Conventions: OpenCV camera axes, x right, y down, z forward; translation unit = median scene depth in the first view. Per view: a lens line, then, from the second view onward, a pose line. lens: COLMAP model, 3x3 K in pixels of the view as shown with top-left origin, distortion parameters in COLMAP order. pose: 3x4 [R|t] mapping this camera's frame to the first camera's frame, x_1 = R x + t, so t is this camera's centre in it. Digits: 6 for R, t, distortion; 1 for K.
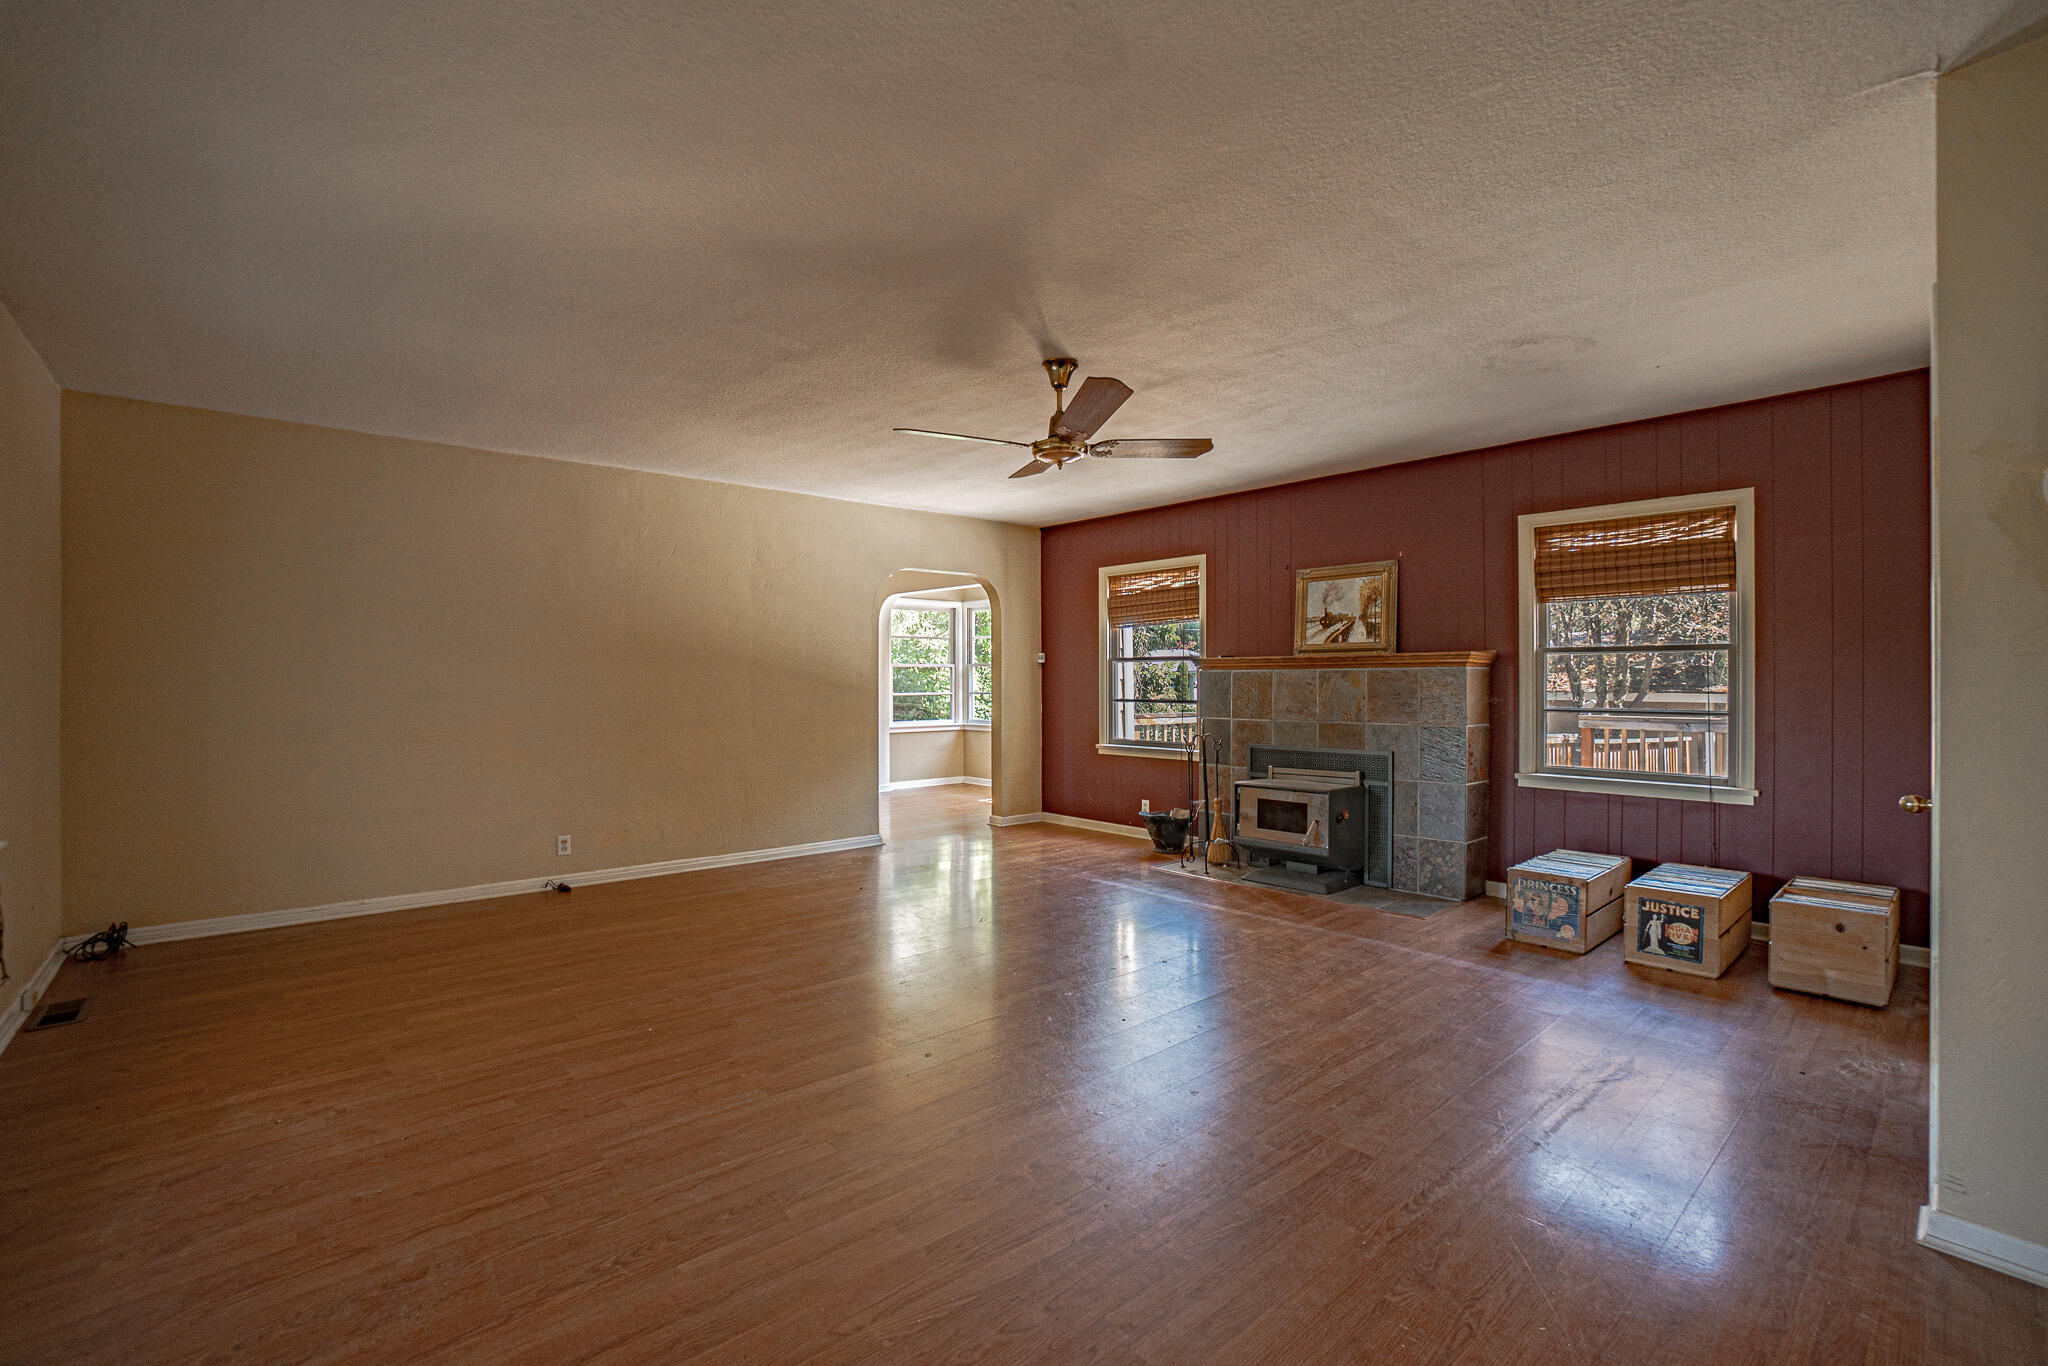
lens RADIAL K [[913.6, 0, 1015.5], [0, 913.6, 677.4], [0, 0, 1]] dist [-0.039372, 0.000222]
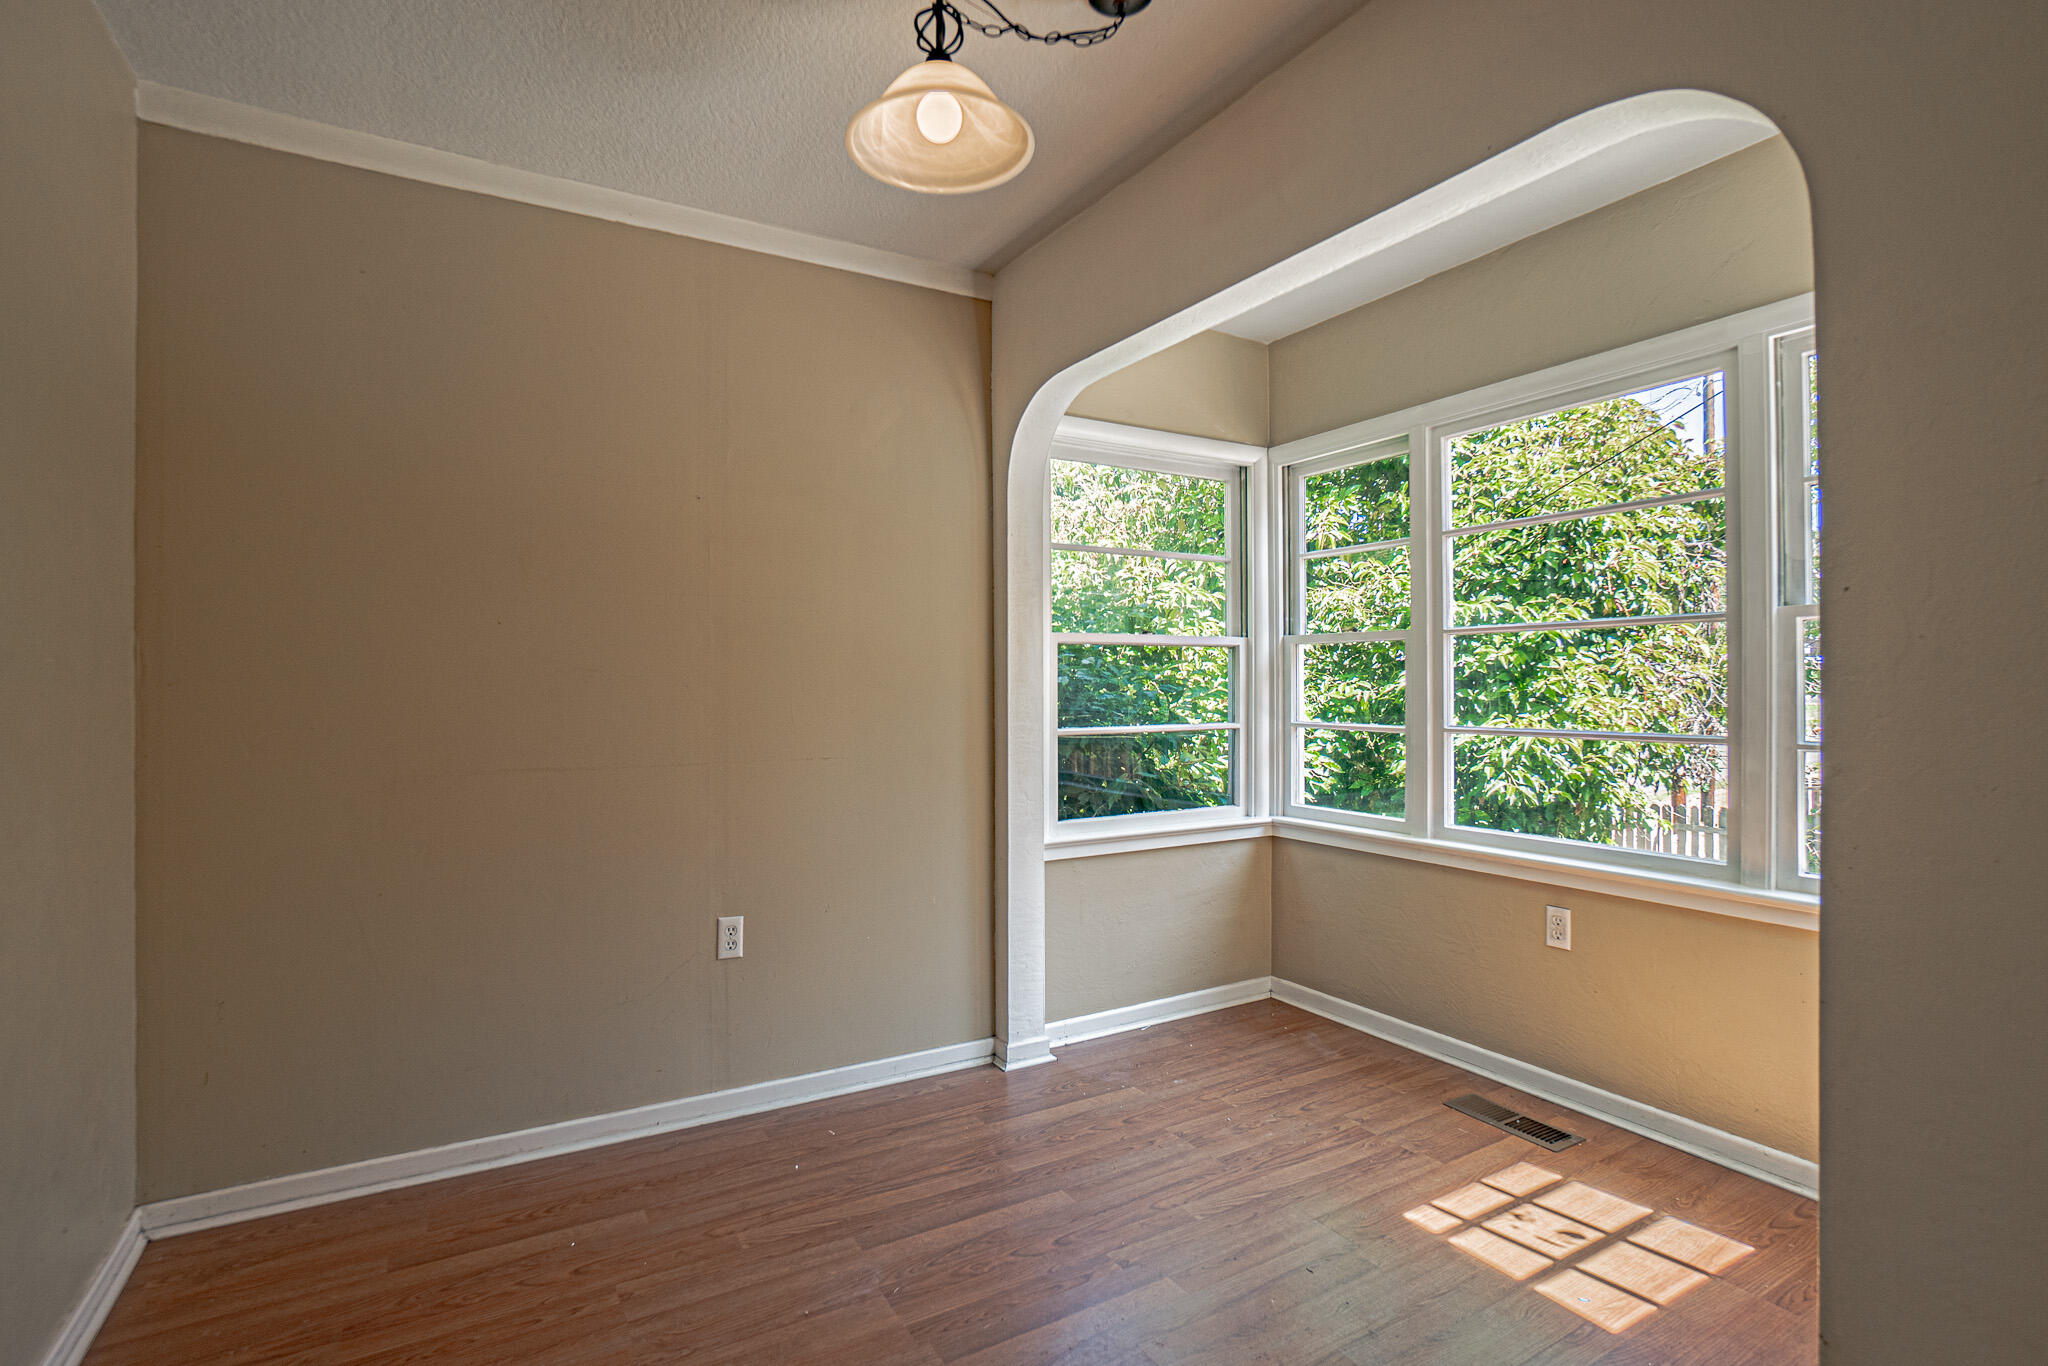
lens RADIAL K [[1009.4, 0, 1023.7], [0, 1009.4, 686.9], [0, 0, 1]] dist [-0.042502, 0.001050]
pose [[0.985592, 0.004702, -0.169075, -0.084197], [-0.005052, 0.999986, -0.001644, 0.004623], [0.169065, 0.002474, 0.985602, 0.634304]]
